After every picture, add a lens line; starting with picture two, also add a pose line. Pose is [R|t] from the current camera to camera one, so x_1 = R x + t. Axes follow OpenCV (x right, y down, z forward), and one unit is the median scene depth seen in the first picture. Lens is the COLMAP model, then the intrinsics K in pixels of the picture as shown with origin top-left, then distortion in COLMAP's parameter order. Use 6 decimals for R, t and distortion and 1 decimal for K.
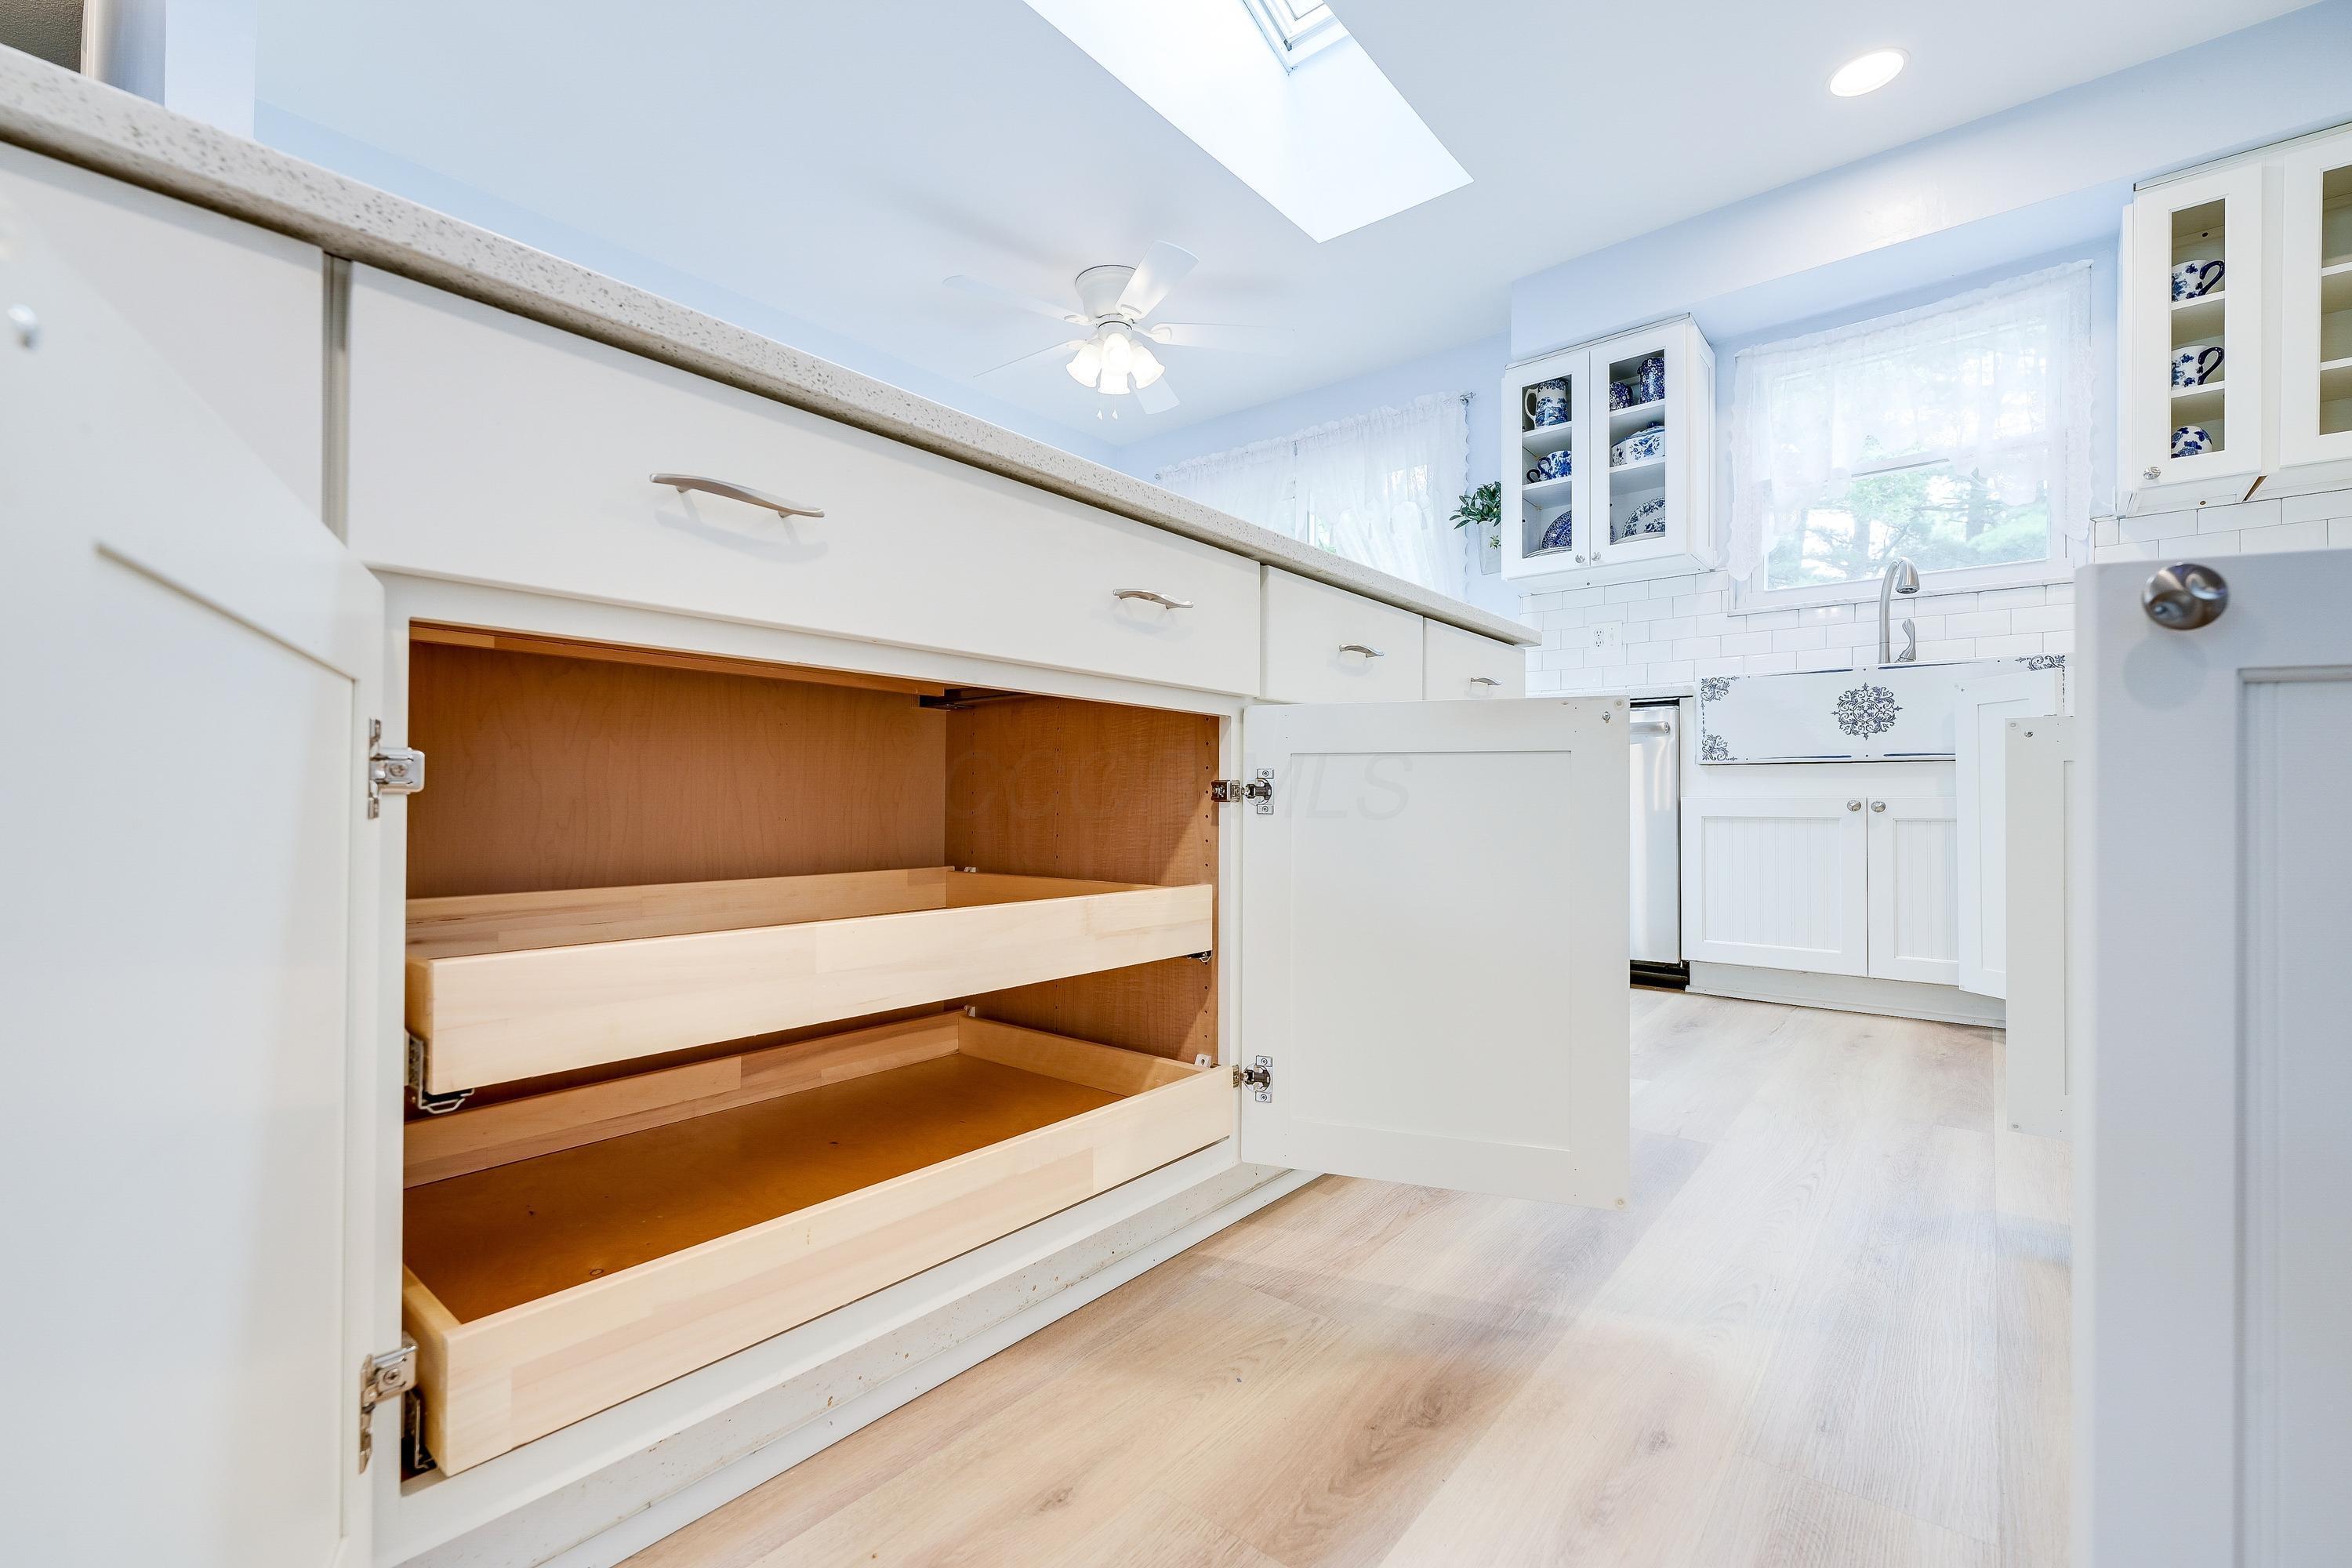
lens RADIAL K [[951.1, 0, 1159.5], [0, 951.1, 773.1], [0, 0, 1]] dist [0.000662, 0.000458]
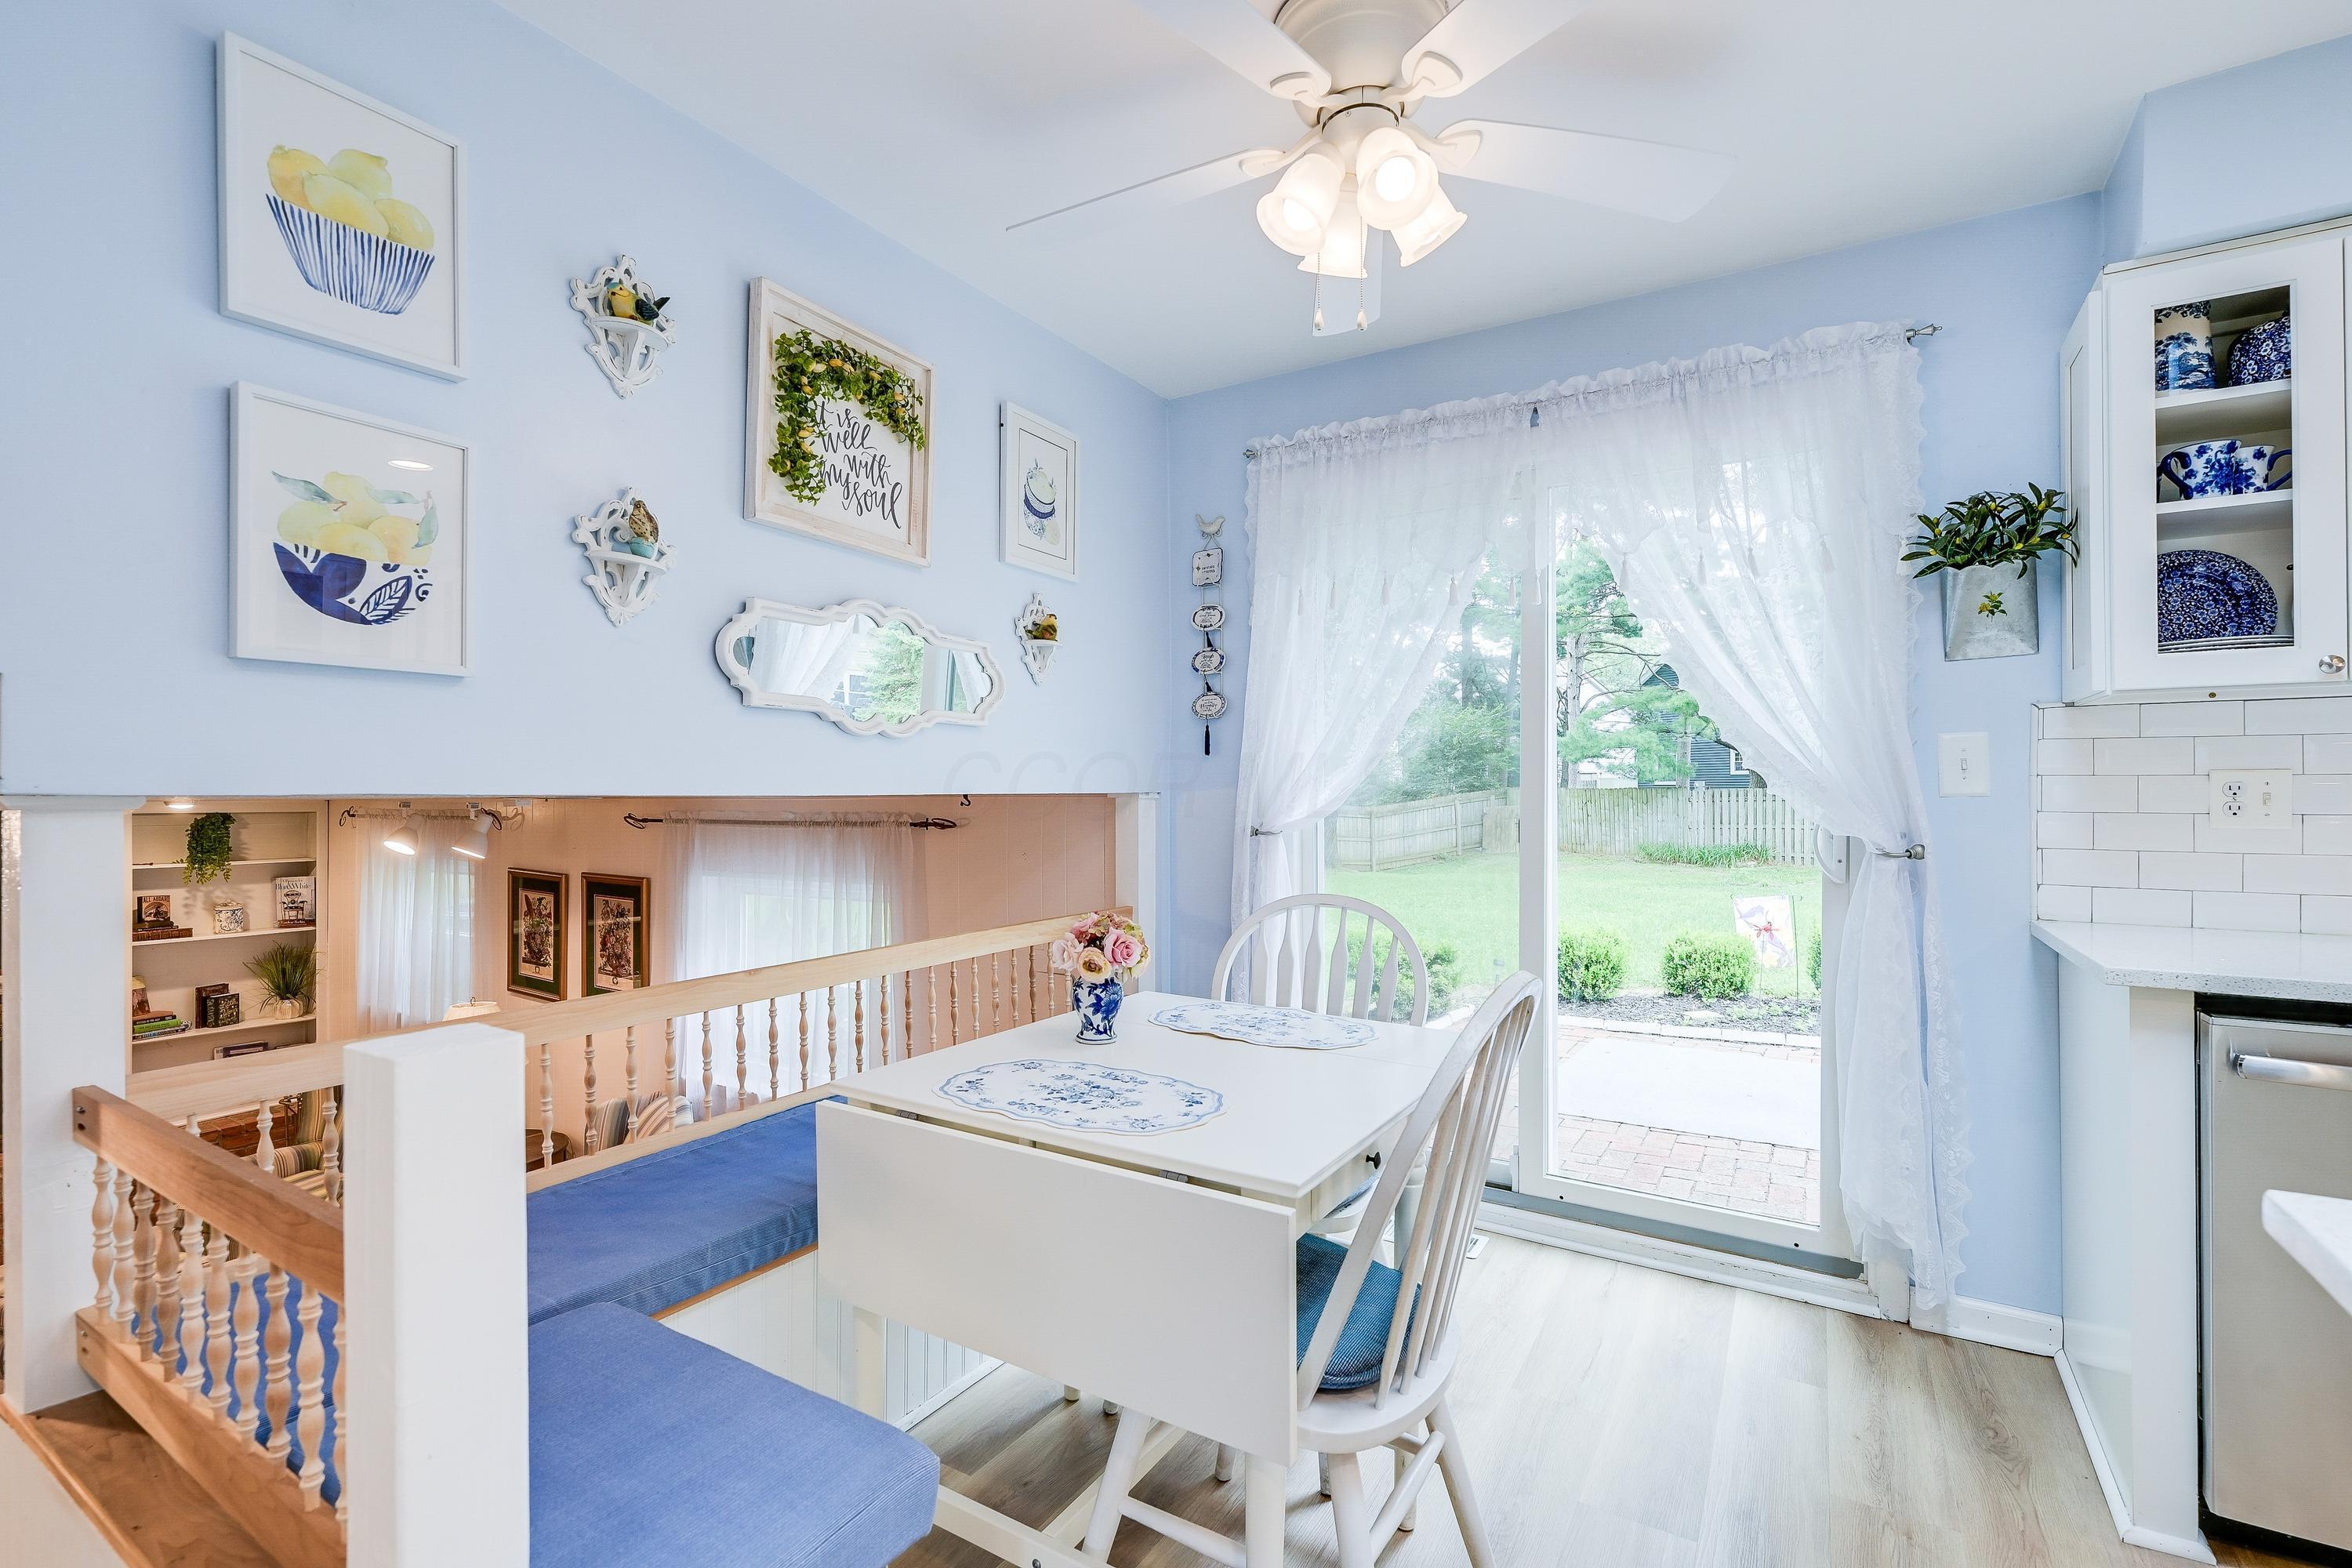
lens RADIAL K [[1056.1, 0, 1176.3], [0, 1056.1, 791.6], [0, 0, 1]] dist [-0.011460, 0.004006]
pose [[0.989923, -0.009268, 0.141306, -0.225431], [0.007606, 0.999895, 0.012301, -0.177476], [-0.141405, -0.011103, 0.989890, 0.571416]]
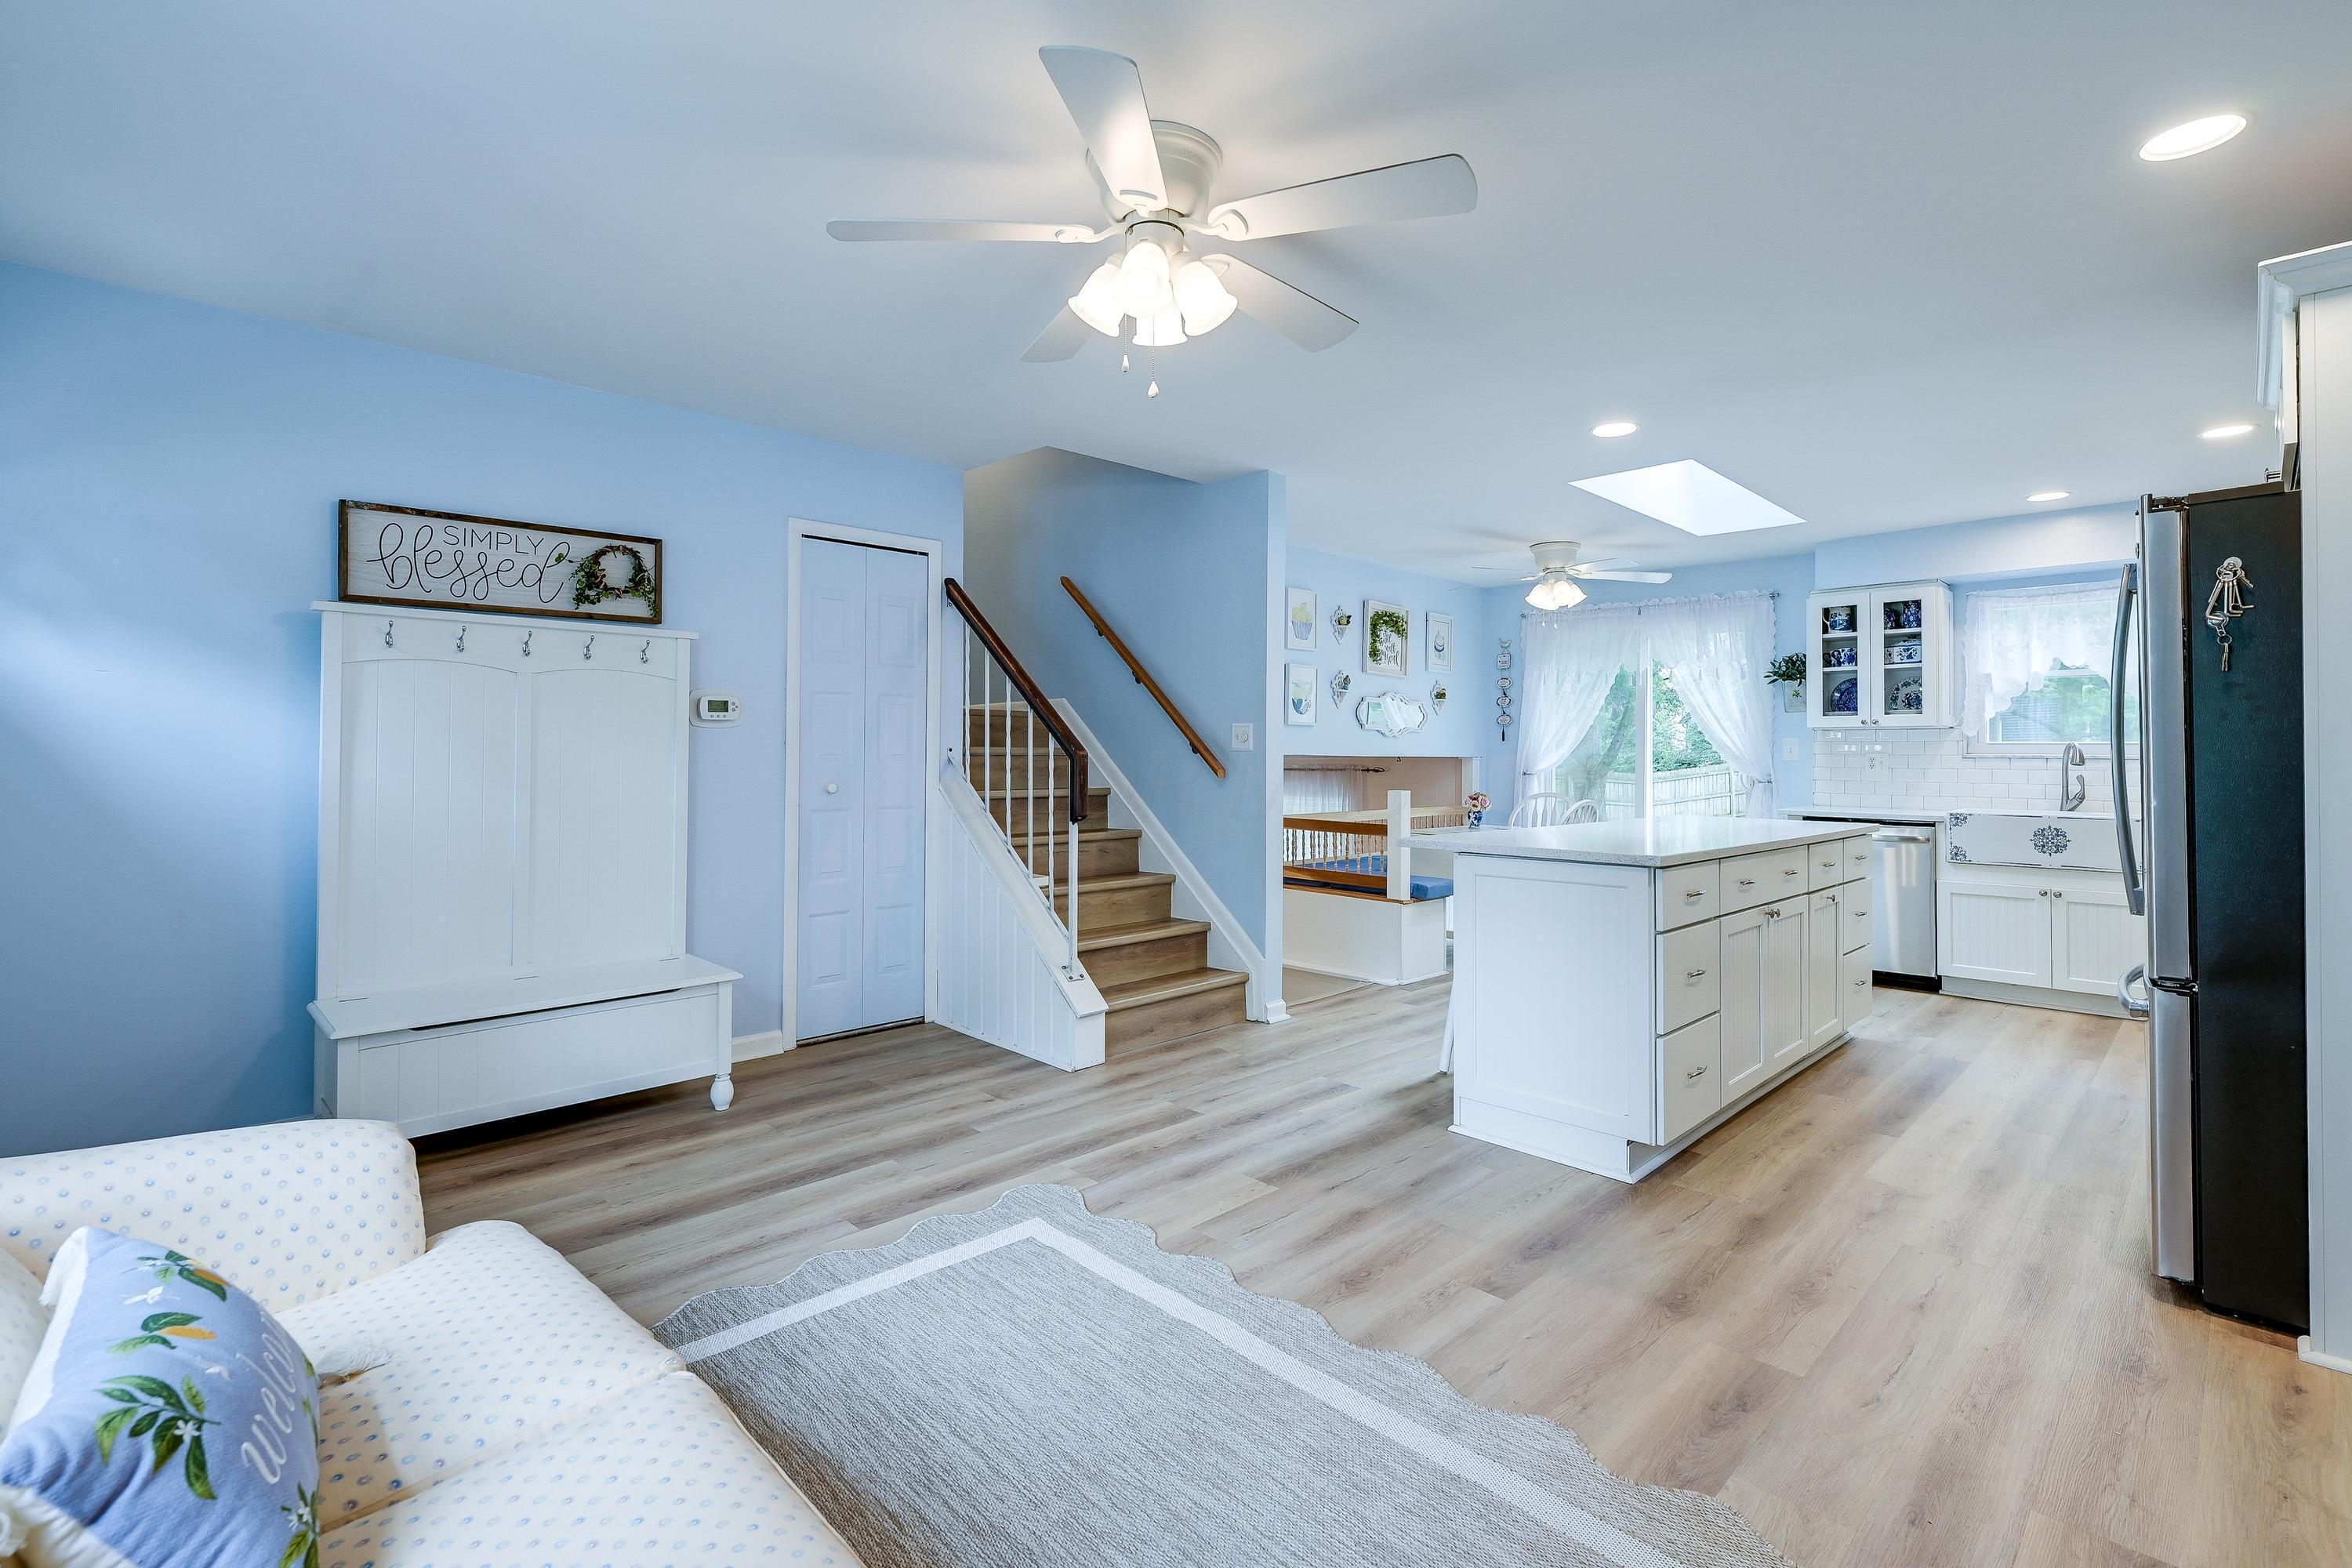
lens RADIAL K [[976.0, 0, 1209.7], [0, 976.0, 739.5], [0, 0, 1]] dist [-0.002340, -0.000126]
pose [[0.995211, 0.000348, -0.097752, -0.515500], [-0.000892, 0.999984, -0.005525, -0.191776], [0.097749, 0.005586, 0.995195, -0.774444]]
